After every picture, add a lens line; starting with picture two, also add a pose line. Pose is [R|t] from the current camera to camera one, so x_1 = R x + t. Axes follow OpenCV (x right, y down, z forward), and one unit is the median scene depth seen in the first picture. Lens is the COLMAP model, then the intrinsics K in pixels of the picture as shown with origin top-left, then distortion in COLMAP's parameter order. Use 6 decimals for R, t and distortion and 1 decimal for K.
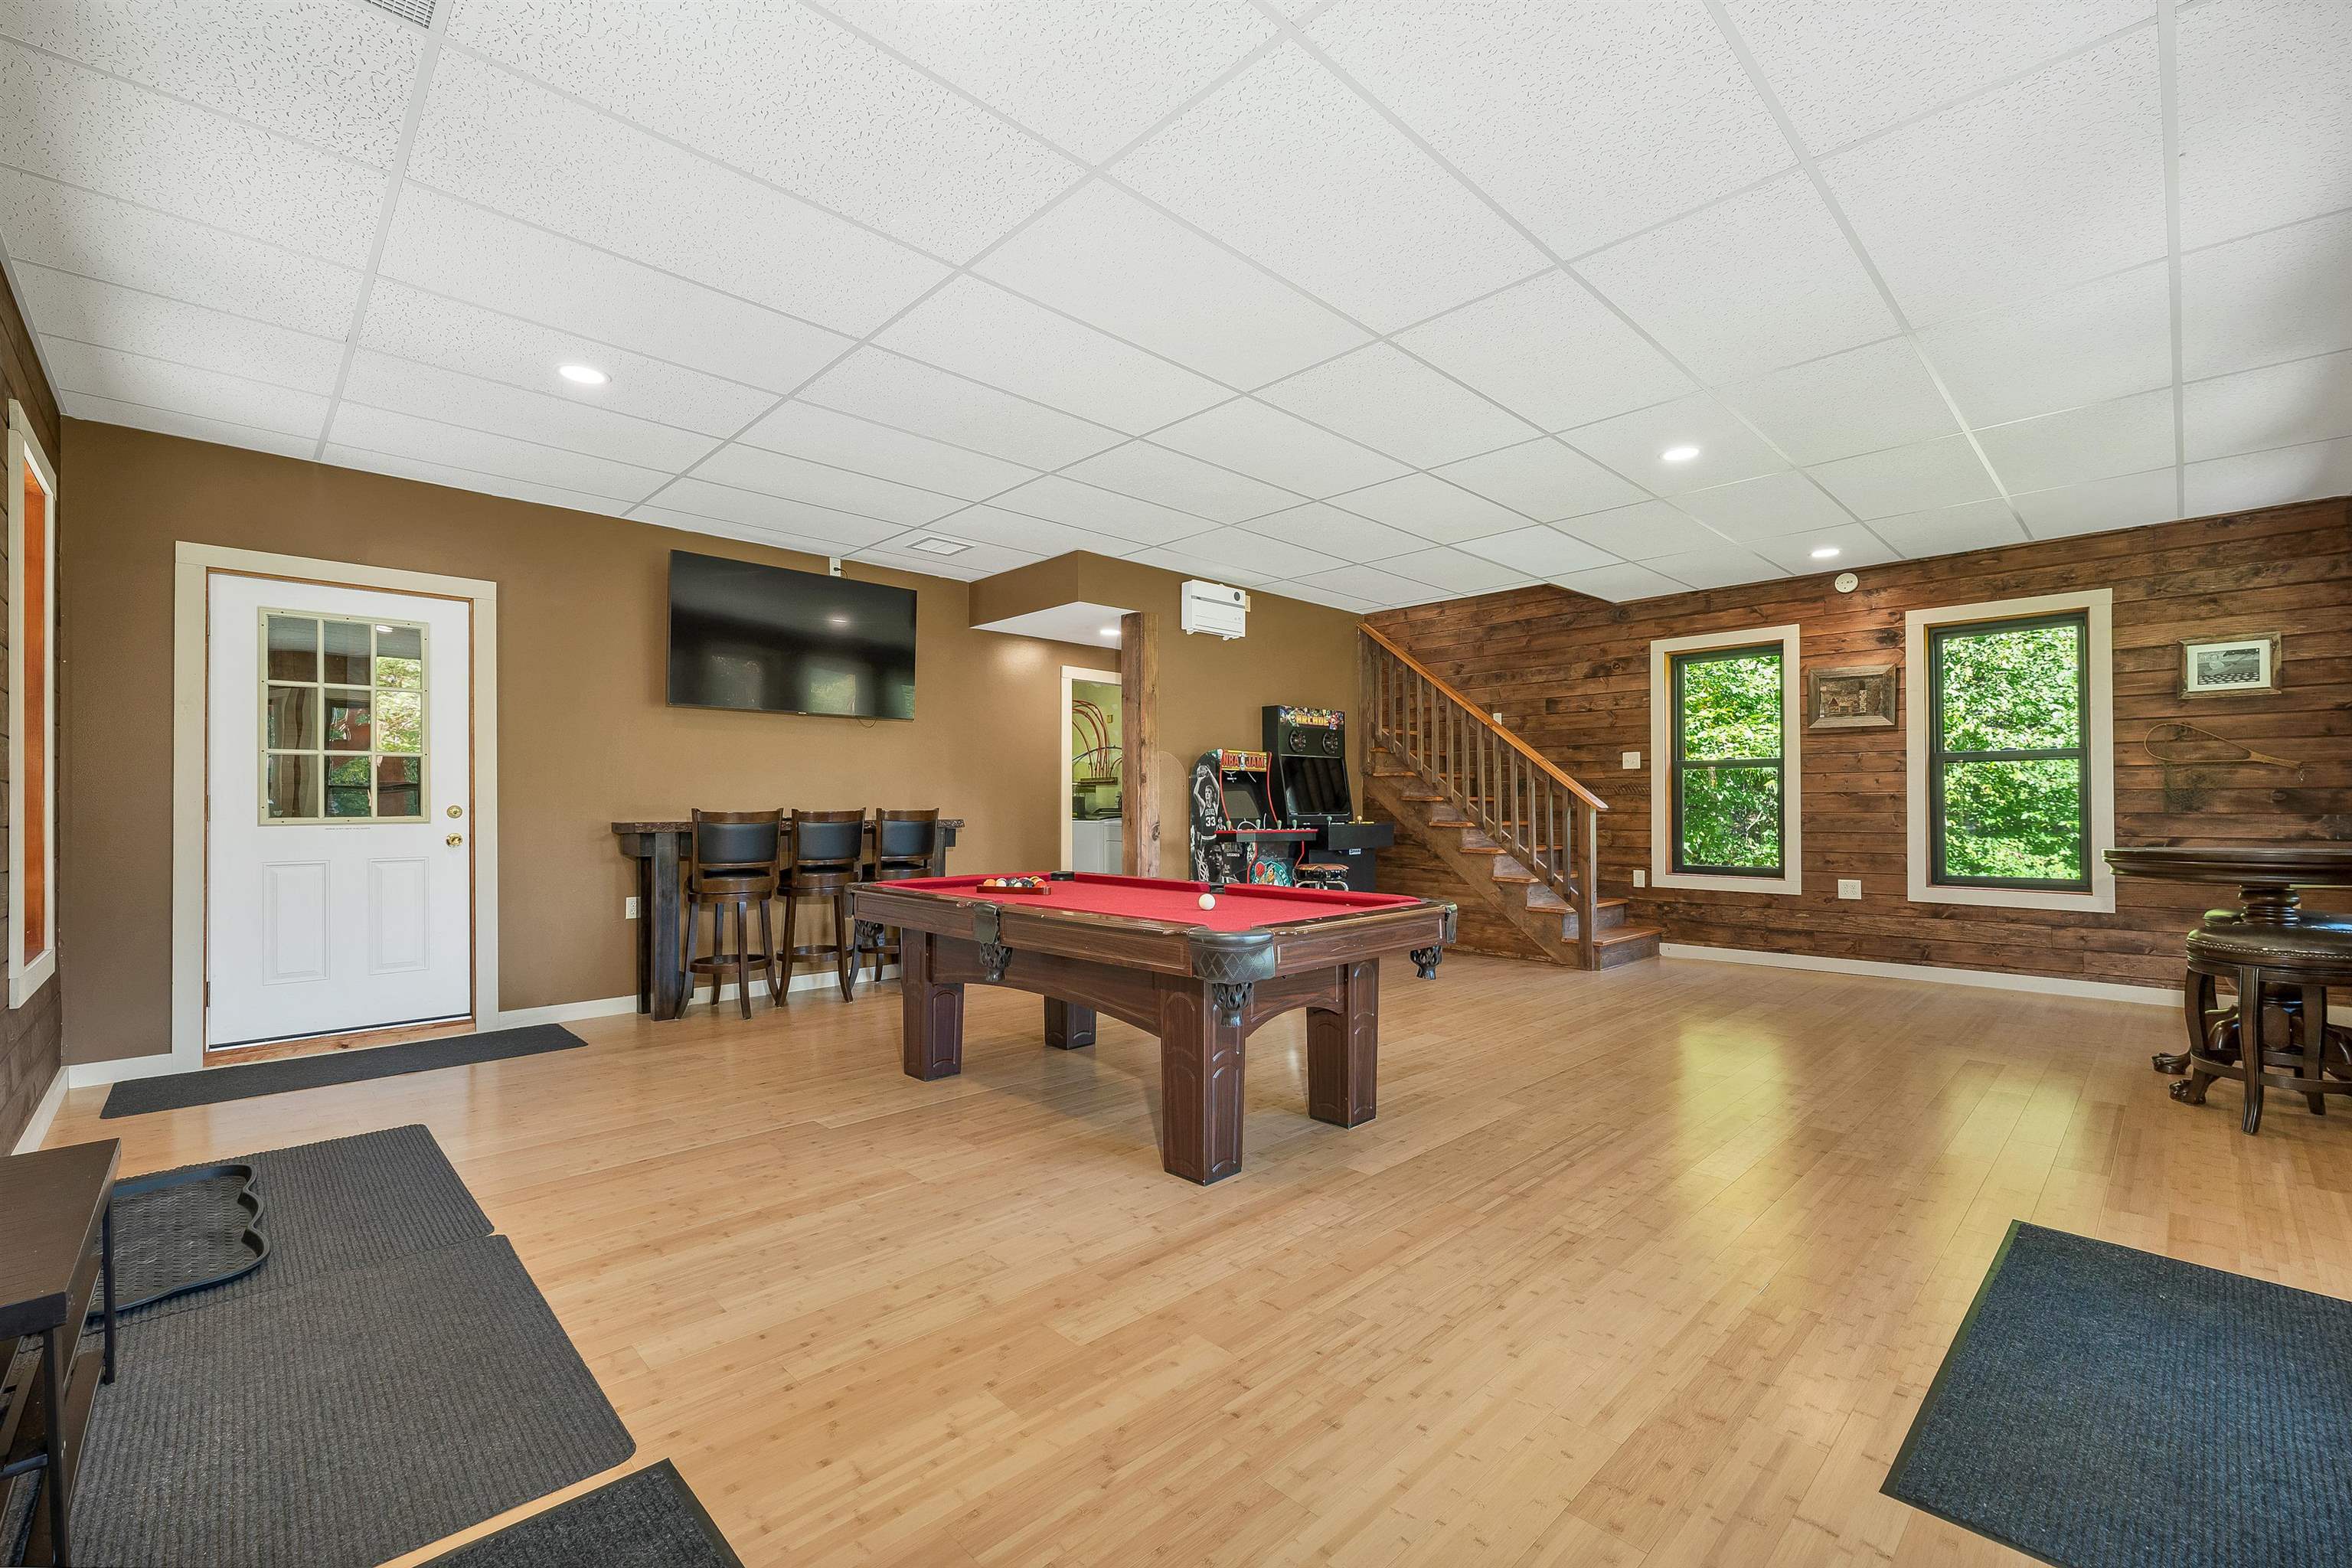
lens RADIAL K [[975.8, 0, 1184.6], [0, 975.8, 799.9], [0, 0, 1]] dist [0.001538, 0.000903]
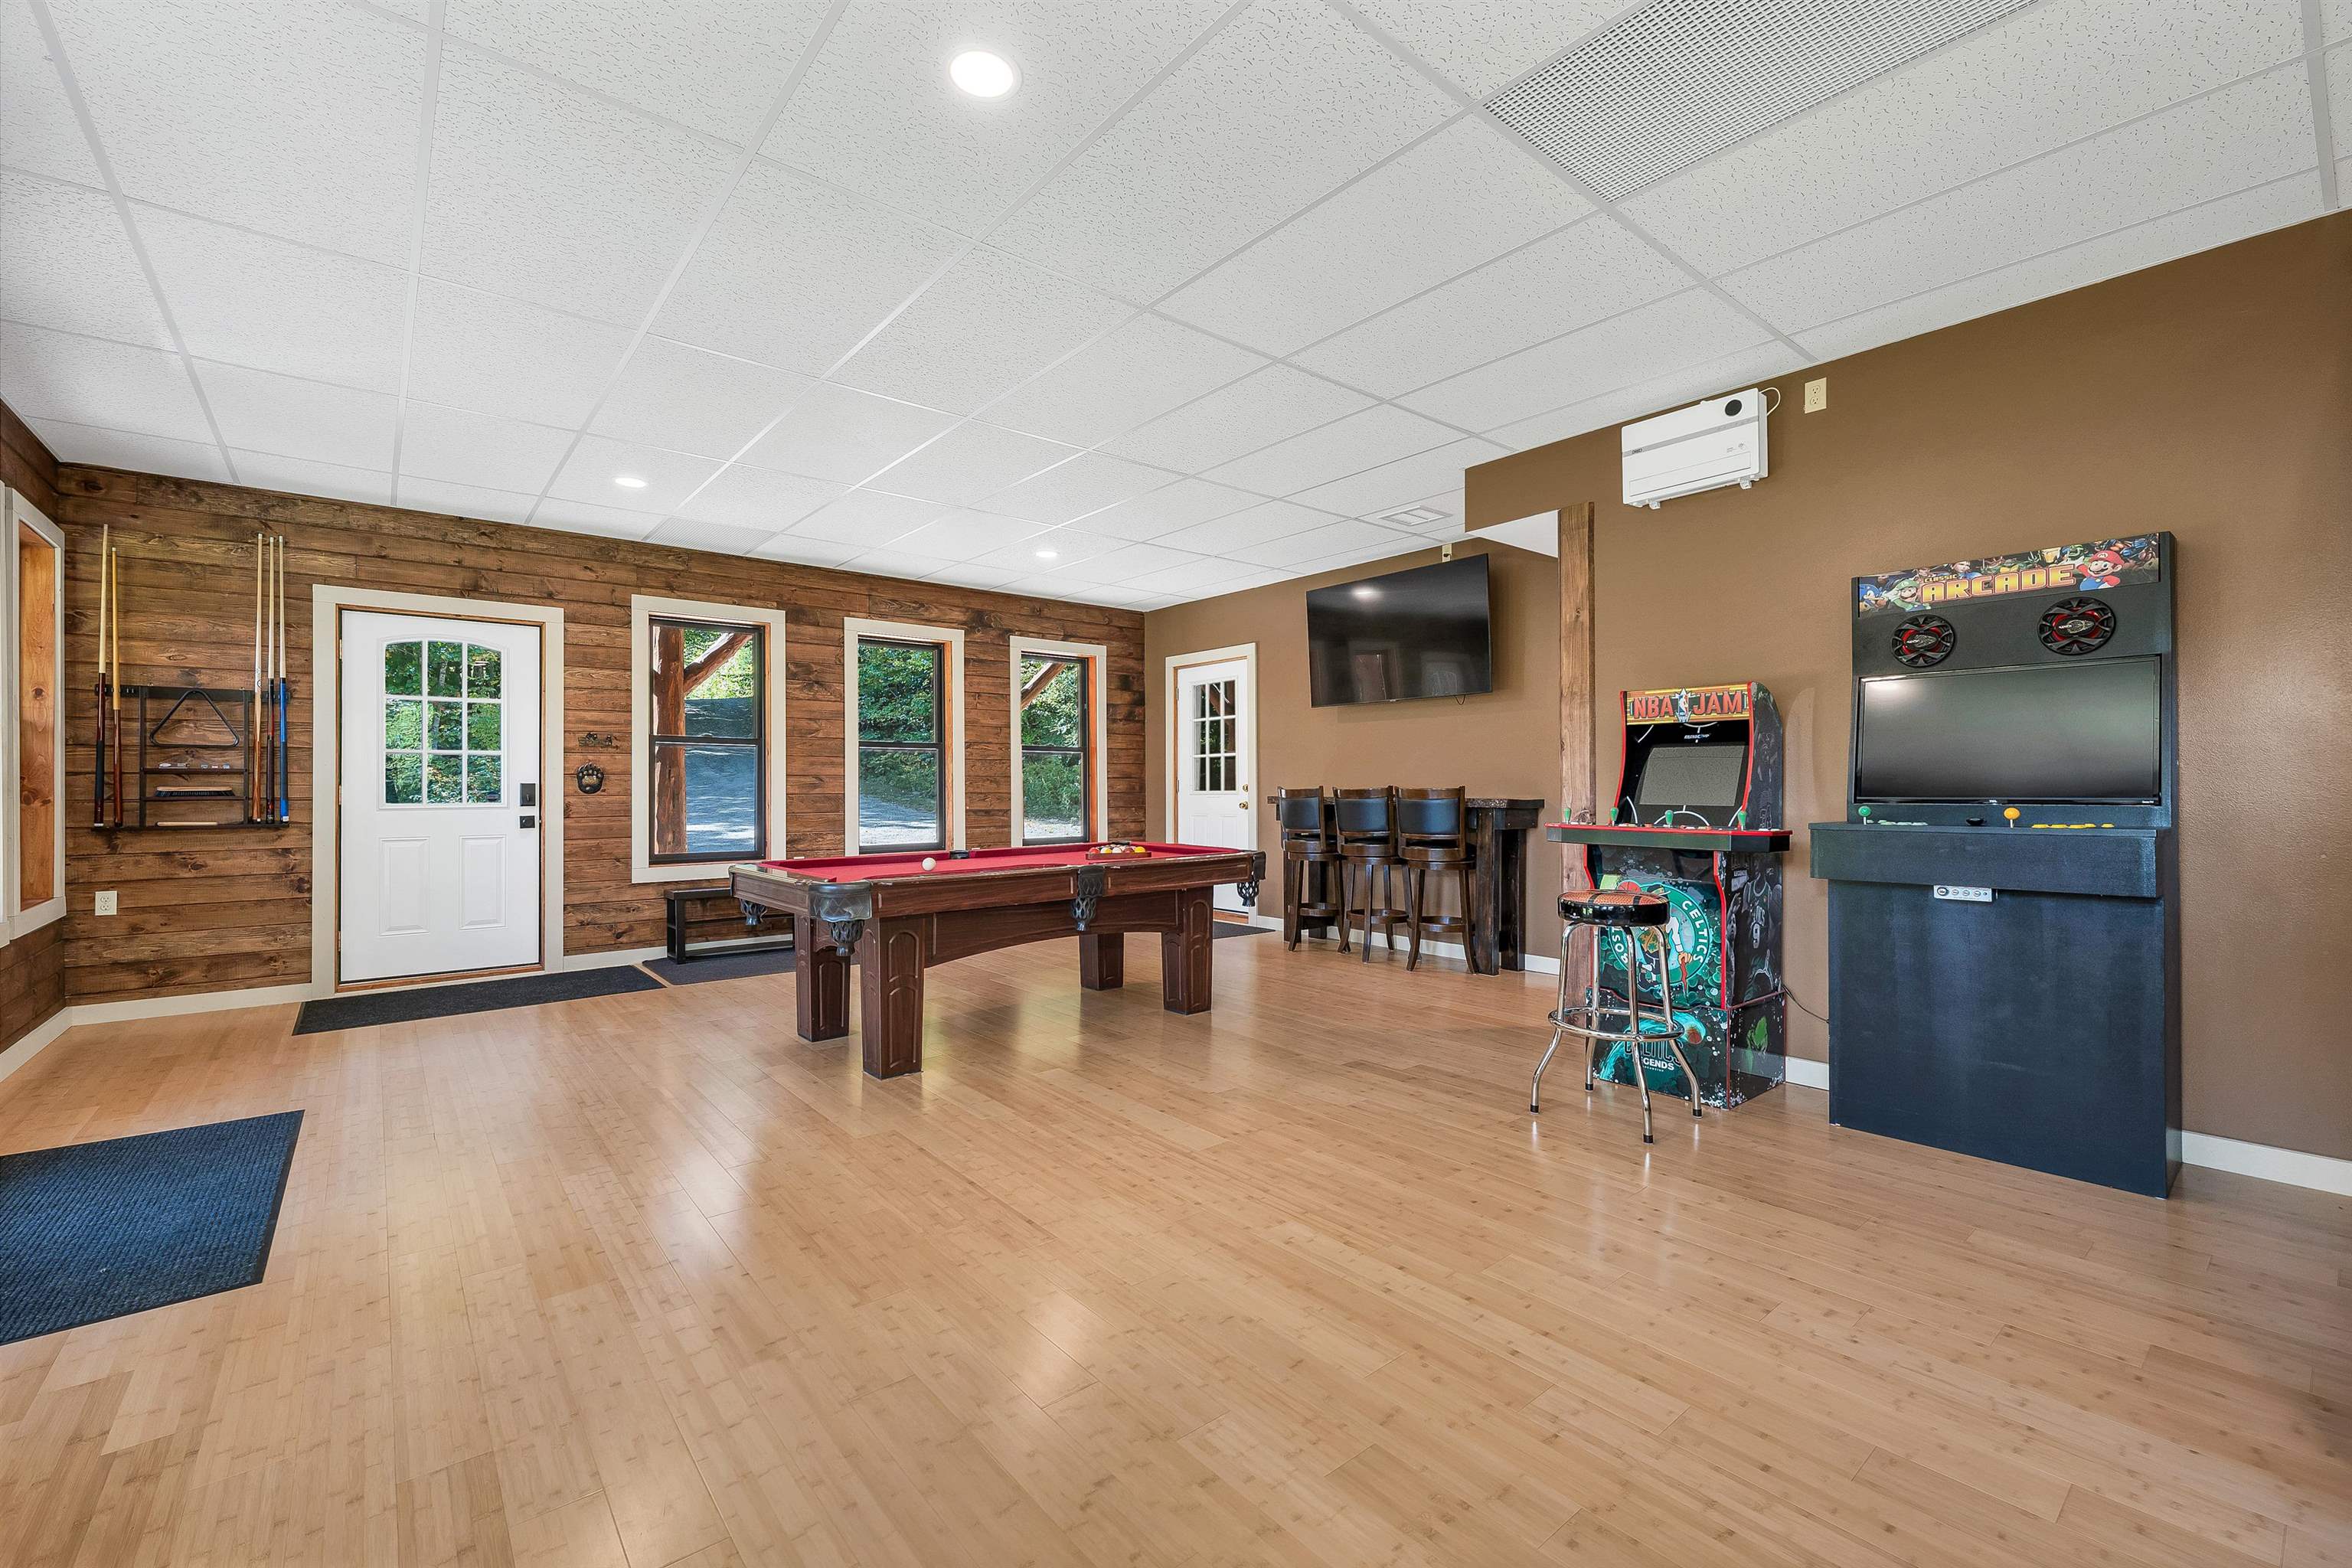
lens RADIAL K [[975.8, 0, 1176.0], [0, 975.8, 777.4], [0, 0, 1]] dist [0.001538, 0.000903]
pose [[-0.078556, -0.005342, -0.996895, 0.706690], [0.011642, 0.999913, -0.006275, 0.002693], [0.996842, -0.012098, -0.078487, 0.805214]]
